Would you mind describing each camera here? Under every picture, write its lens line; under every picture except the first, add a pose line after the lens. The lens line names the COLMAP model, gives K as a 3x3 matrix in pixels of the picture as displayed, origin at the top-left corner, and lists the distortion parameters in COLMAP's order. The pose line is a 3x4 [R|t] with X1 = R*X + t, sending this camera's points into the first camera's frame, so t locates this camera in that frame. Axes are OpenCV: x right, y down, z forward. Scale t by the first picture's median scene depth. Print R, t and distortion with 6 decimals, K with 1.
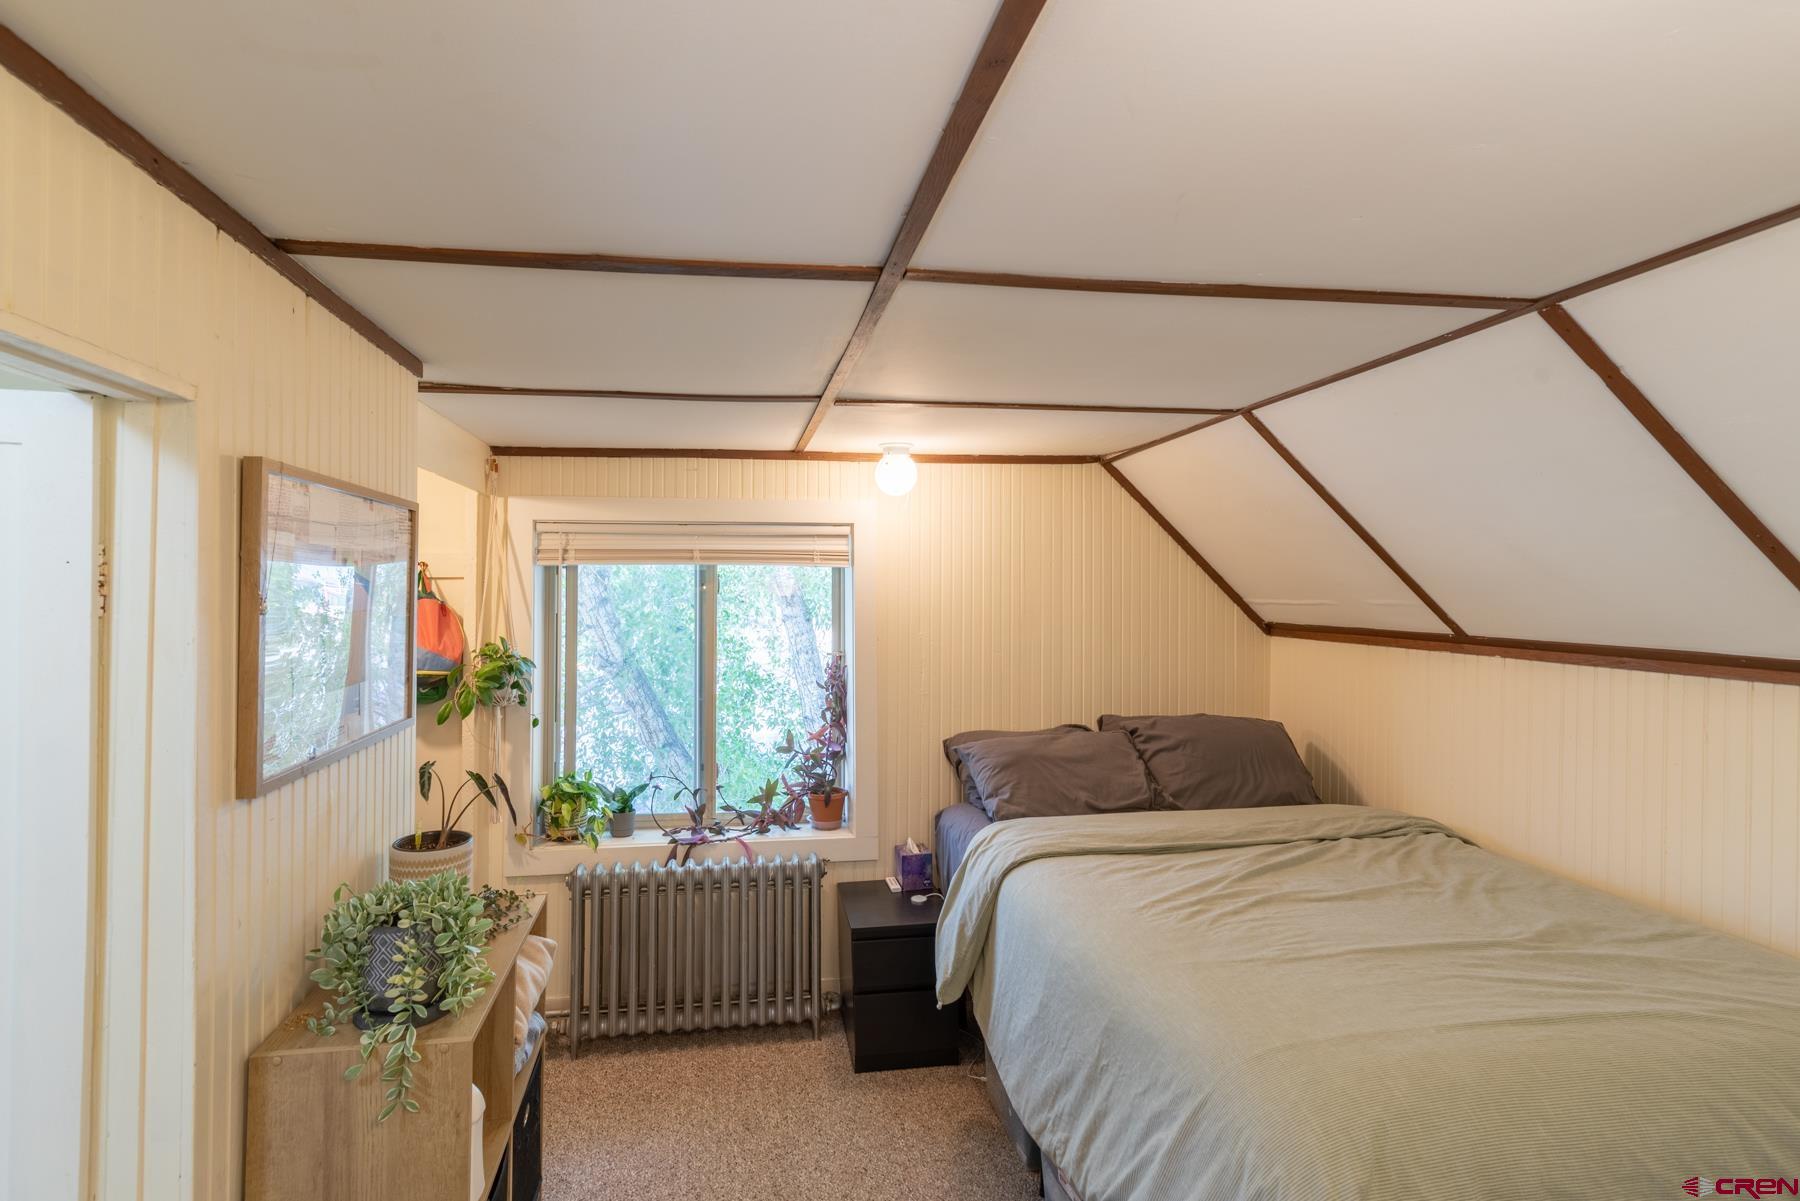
lens RADIAL K [[786.2, 0, 862.0], [0, 786.2, 597.0], [0, 0, 1]] dist [0.000896, 0.001383]
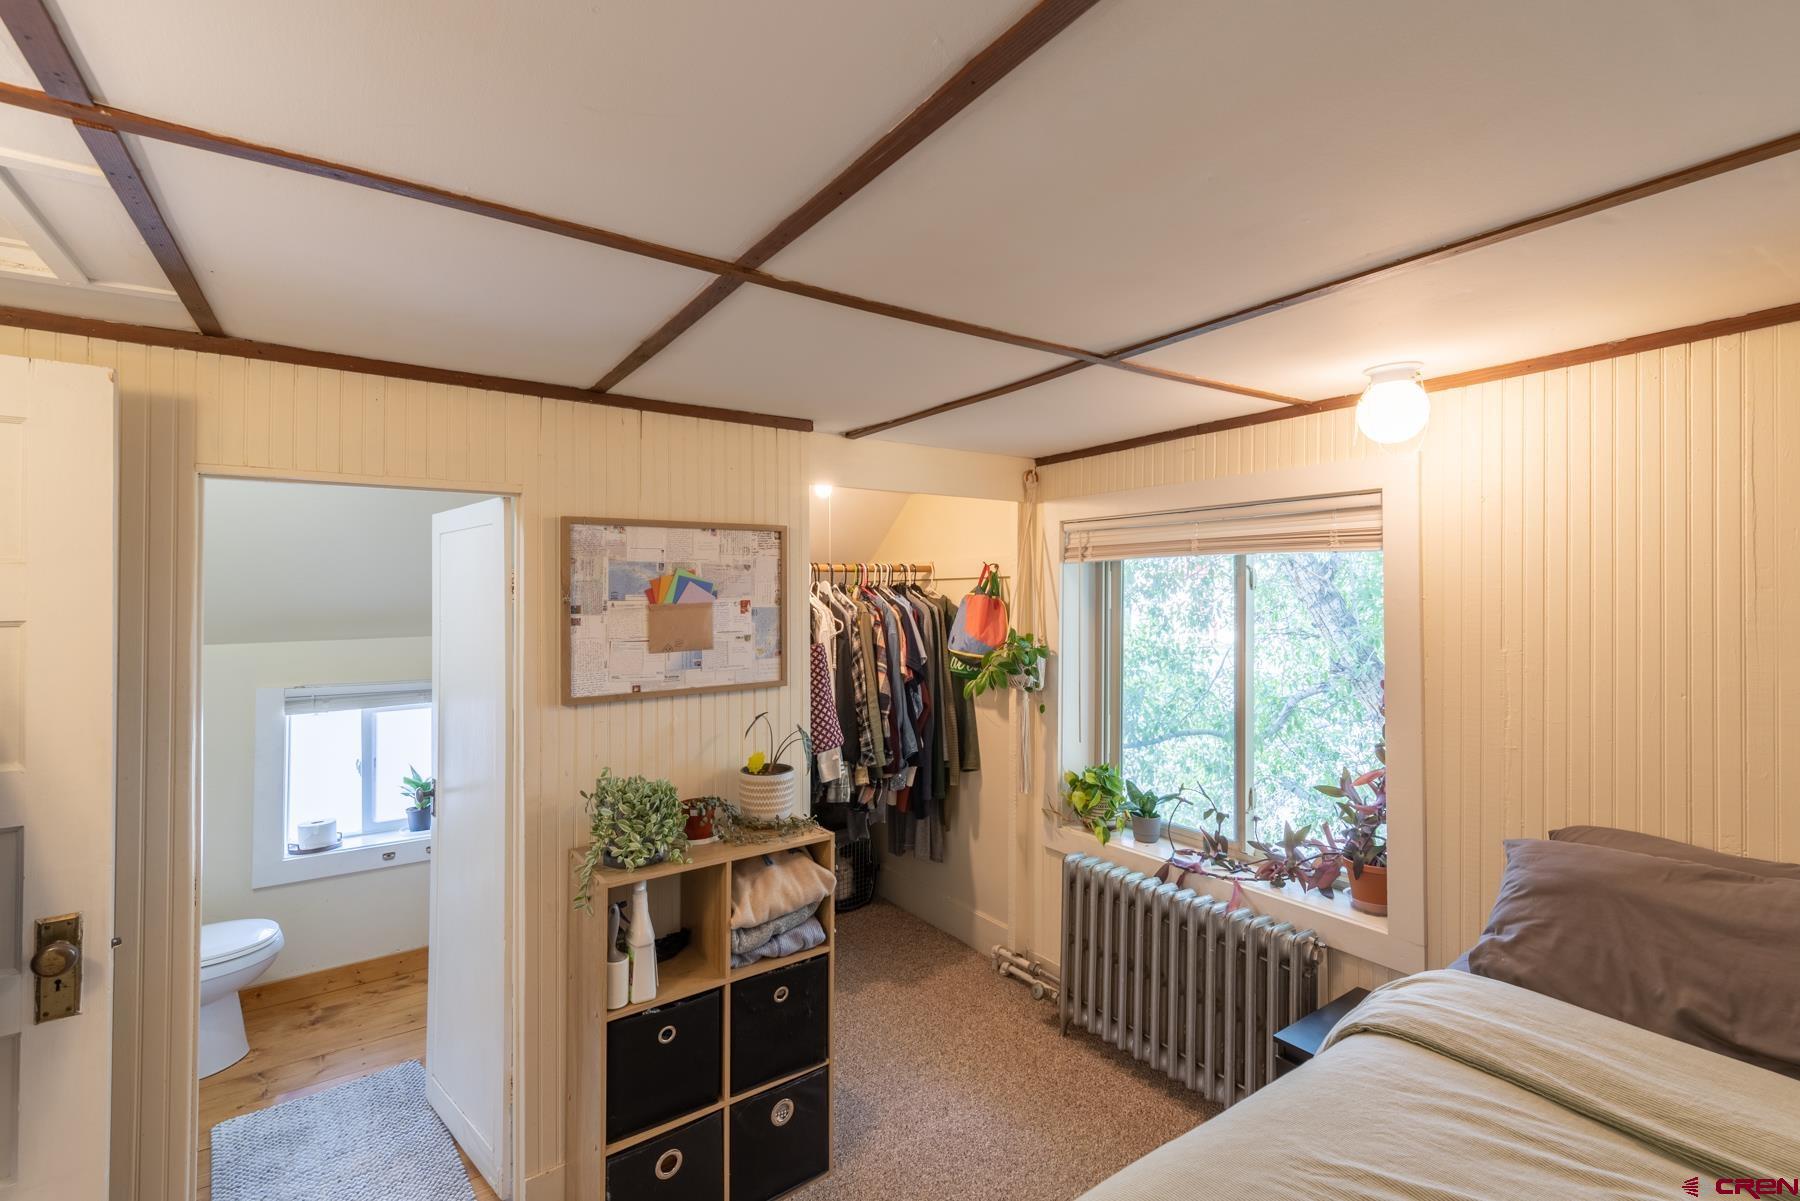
lens RADIAL K [[786.2, 0, 896.6], [0, 786.2, 591.9], [0, 0, 1]] dist [0.000896, 0.001383]
pose [[0.474256, -0.001907, -0.880385, 0.416916], [0.002171, 0.999997, -0.000997, -0.000896], [0.880384, -0.001438, 0.474258, 0.288291]]
